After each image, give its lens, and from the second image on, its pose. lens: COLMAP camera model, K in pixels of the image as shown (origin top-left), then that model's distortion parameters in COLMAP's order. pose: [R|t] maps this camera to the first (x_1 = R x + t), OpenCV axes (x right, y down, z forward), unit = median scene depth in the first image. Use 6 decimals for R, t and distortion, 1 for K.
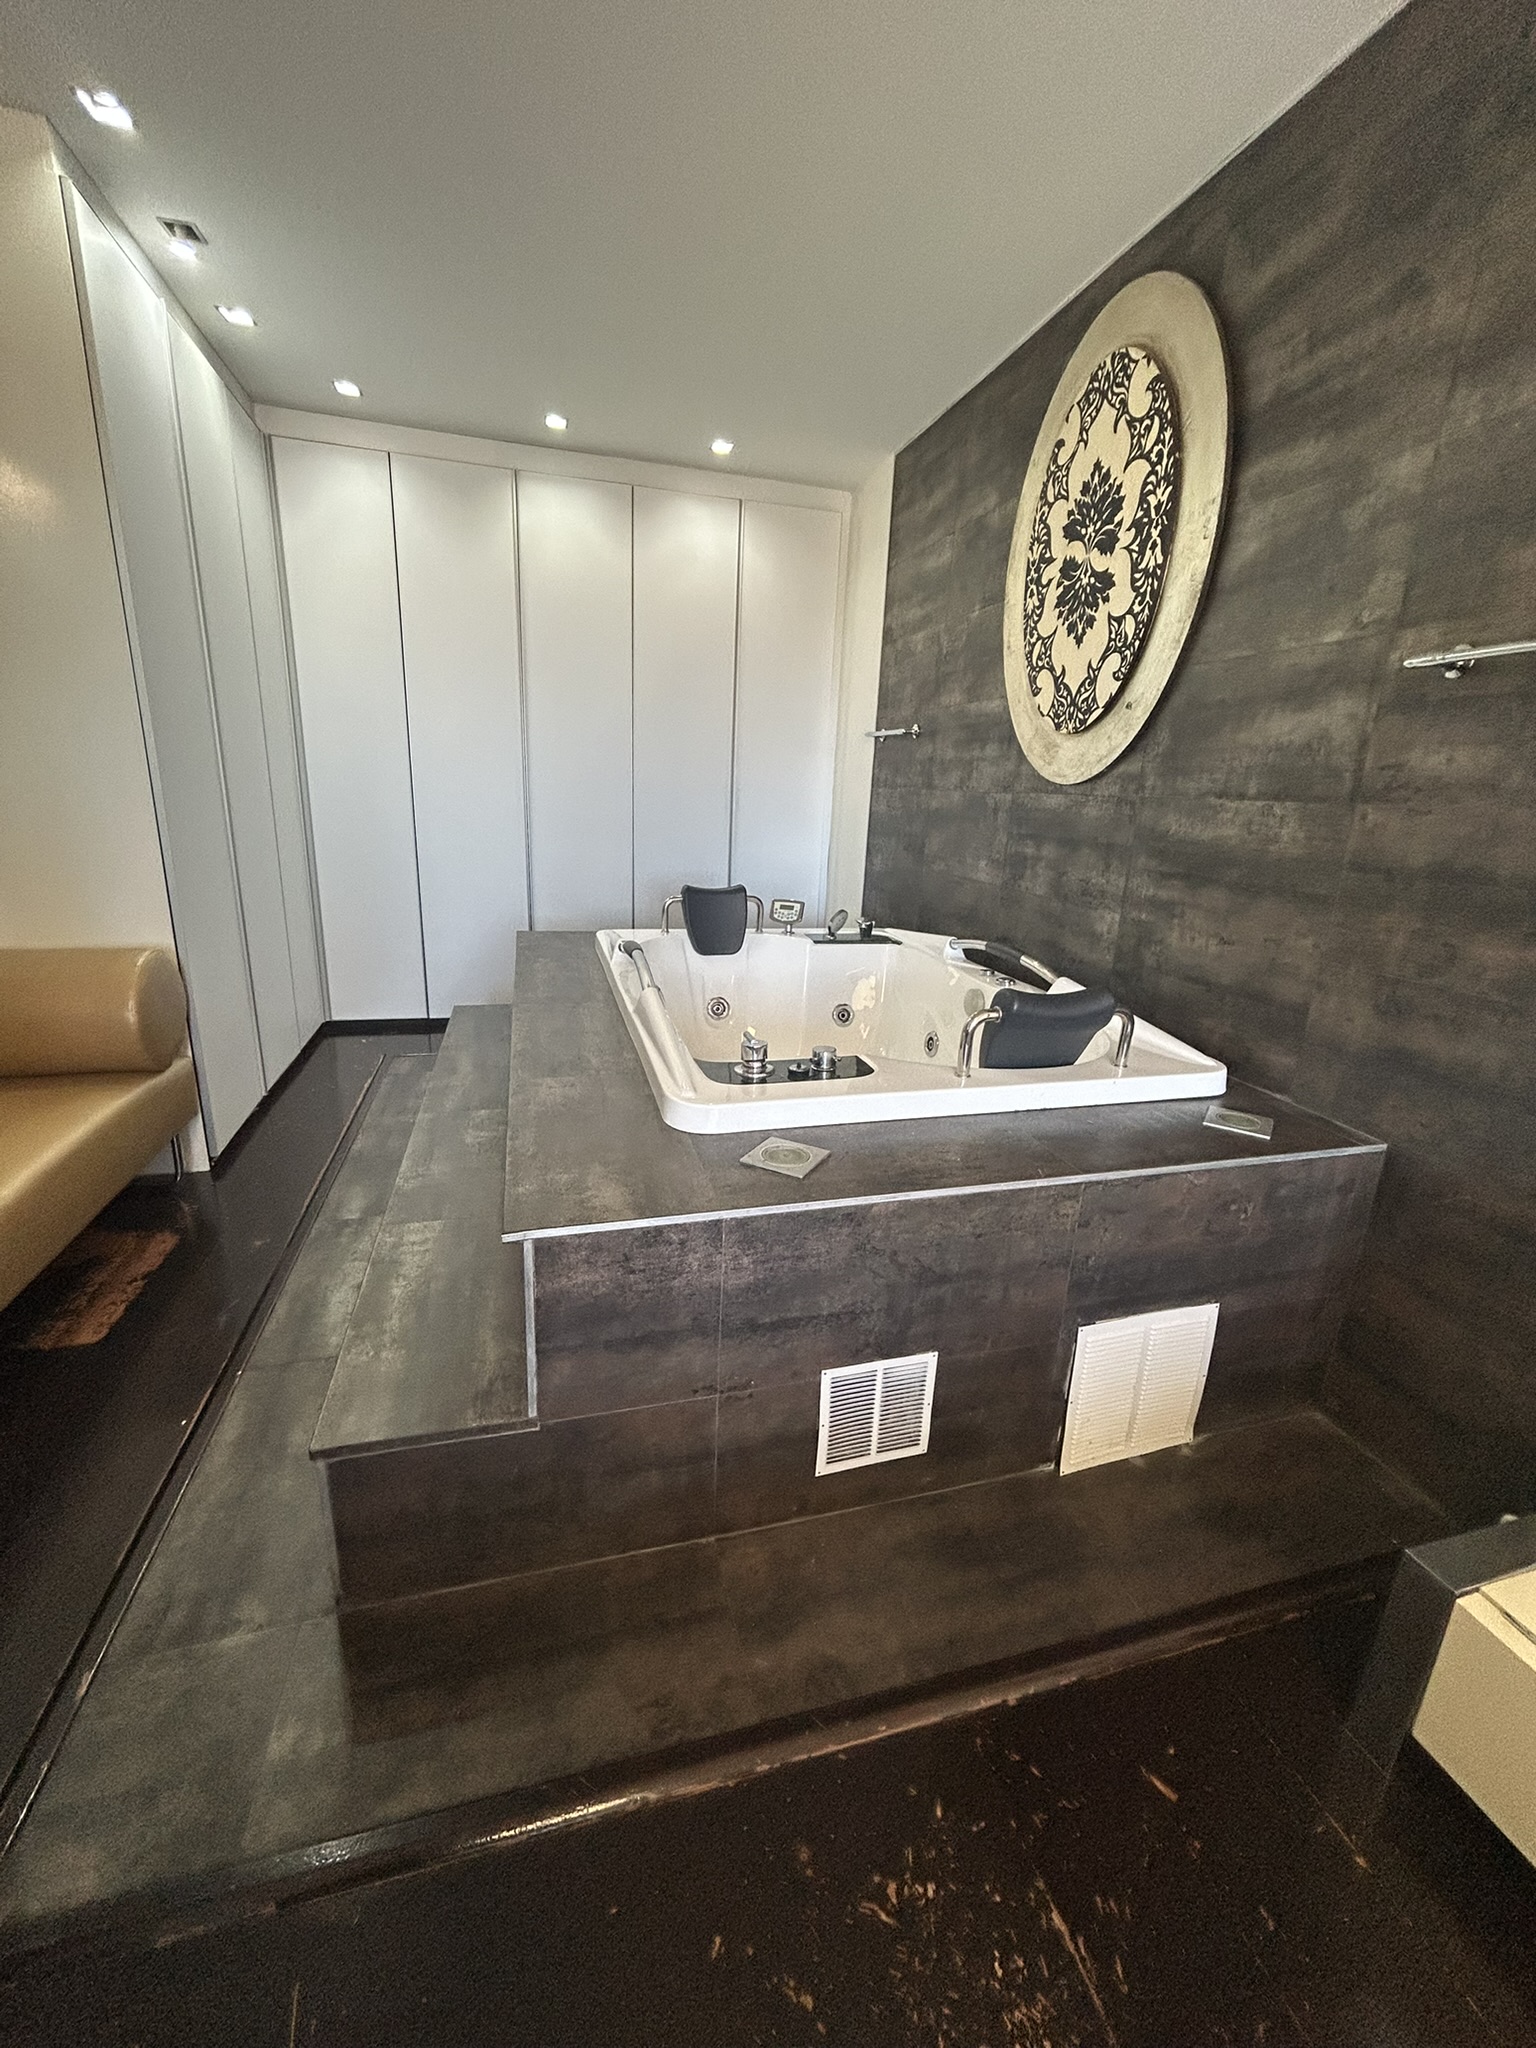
lens RADIAL K [[831.2, 0, 770.8], [0, 831.2, 1021.3], [0, 0, 1]] dist [-0.000910, 0.000416]
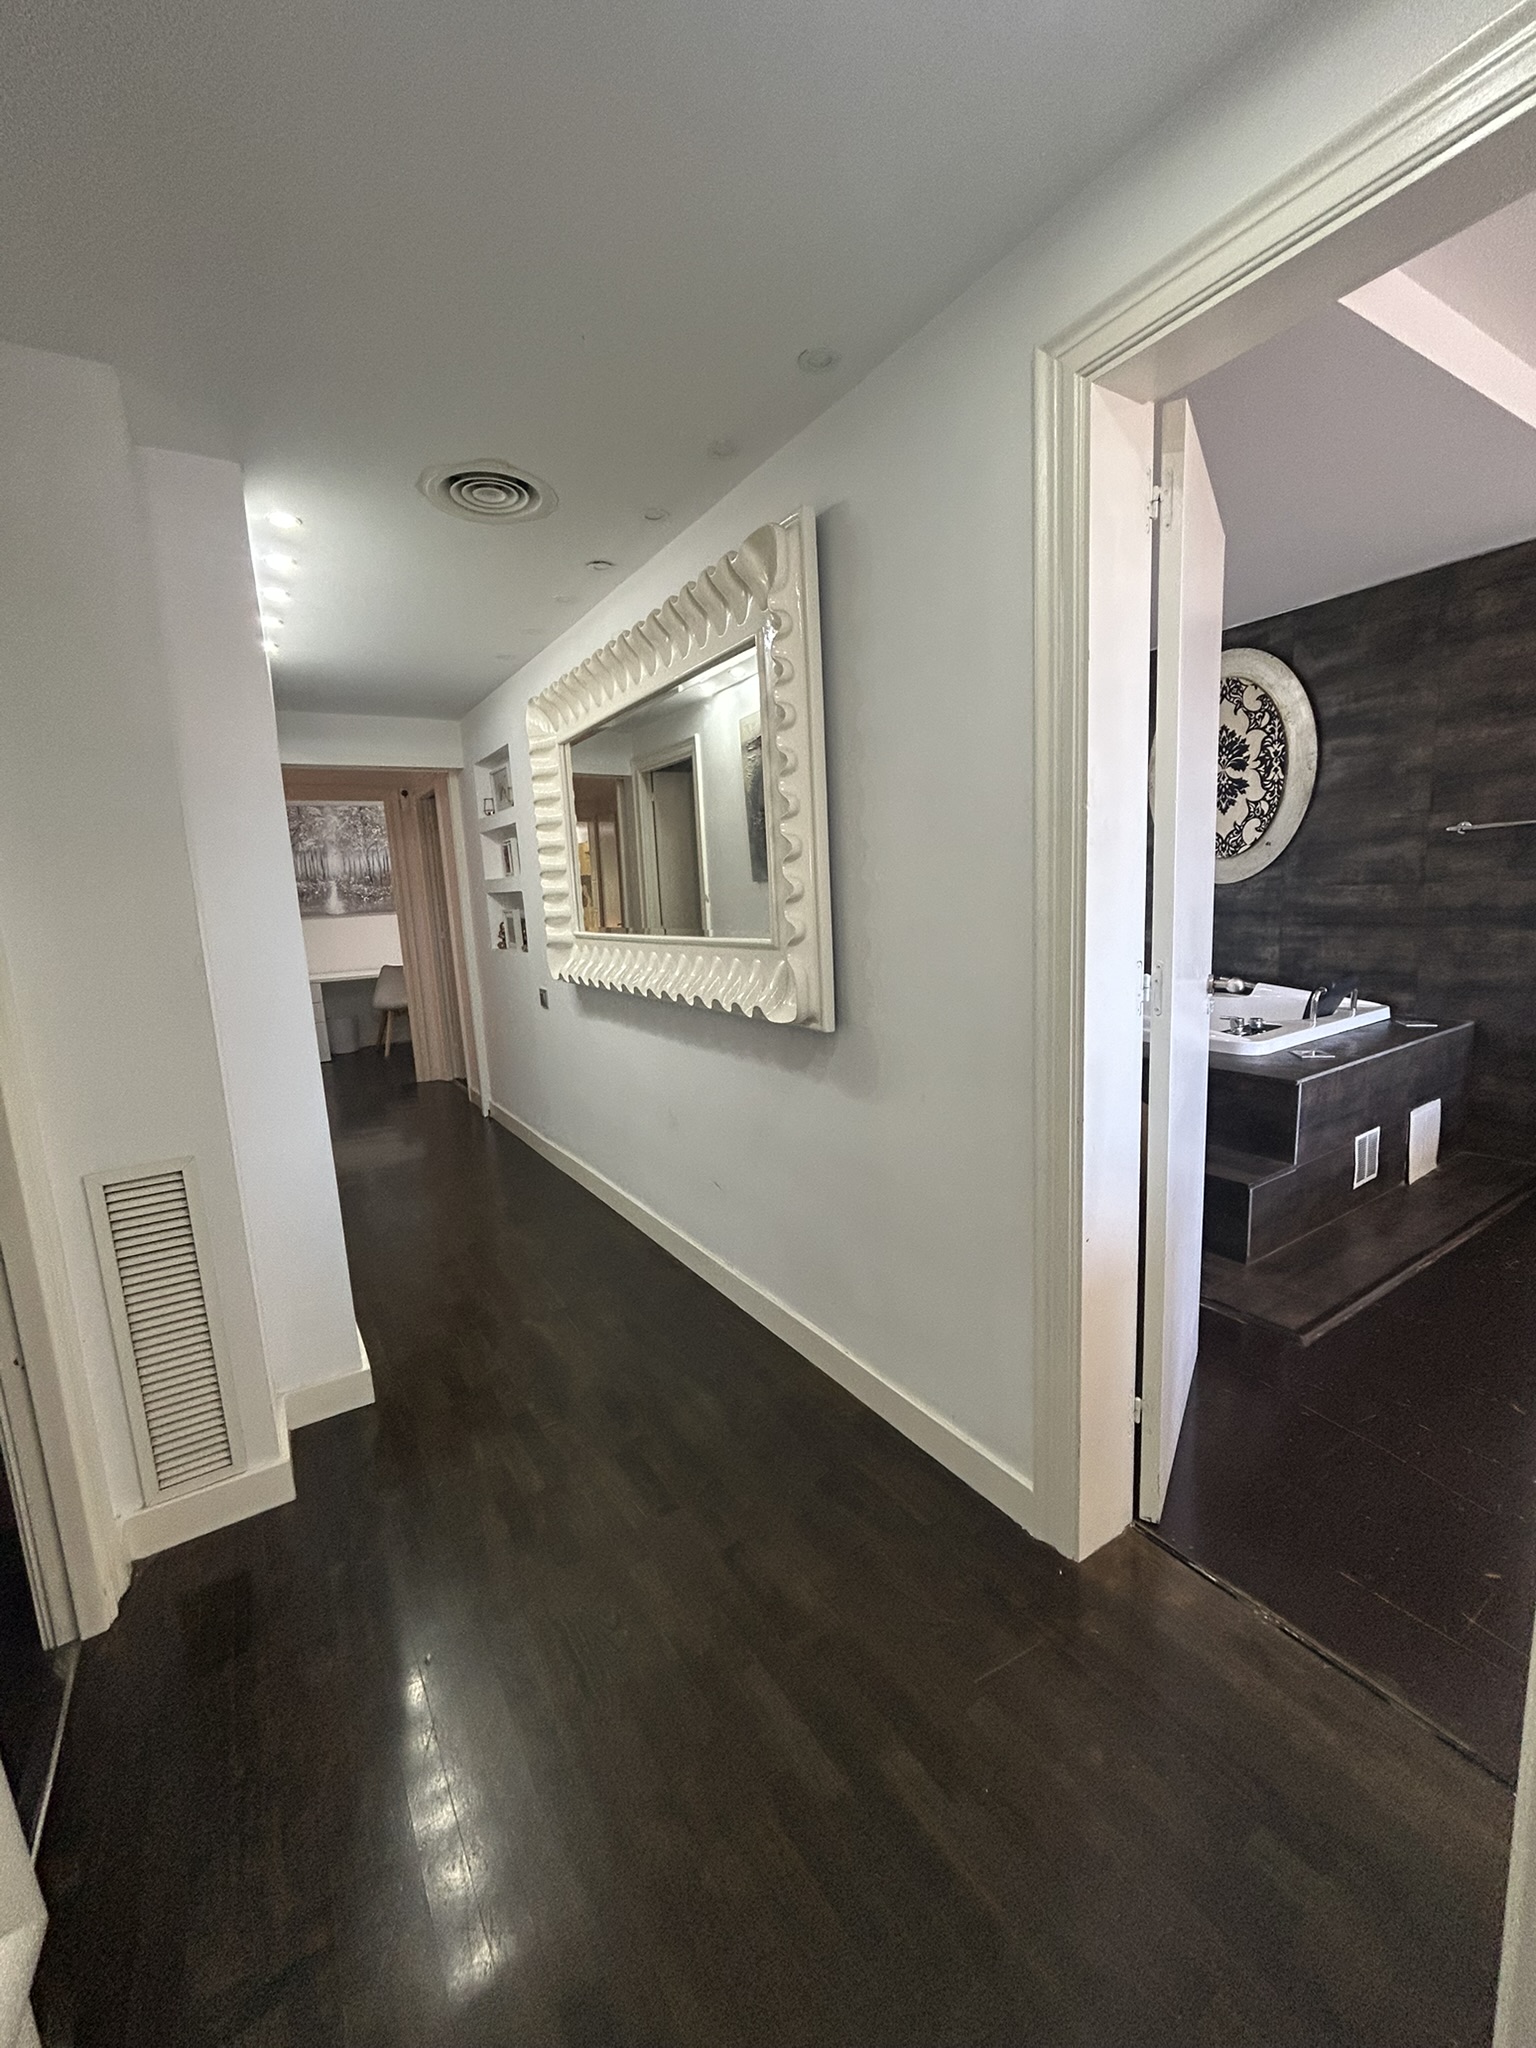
lens RADIAL K [[831.2, 0, 769.3], [0, 831.2, 1018.7], [0, 0, 1]] dist [-0.000910, 0.000416]
pose [[0.953409, -0.138915, 0.267793, -1.411469], [0.169126, 0.981182, -0.093154, 0.016465], [-0.249814, 0.134105, 0.958962, -0.600913]]
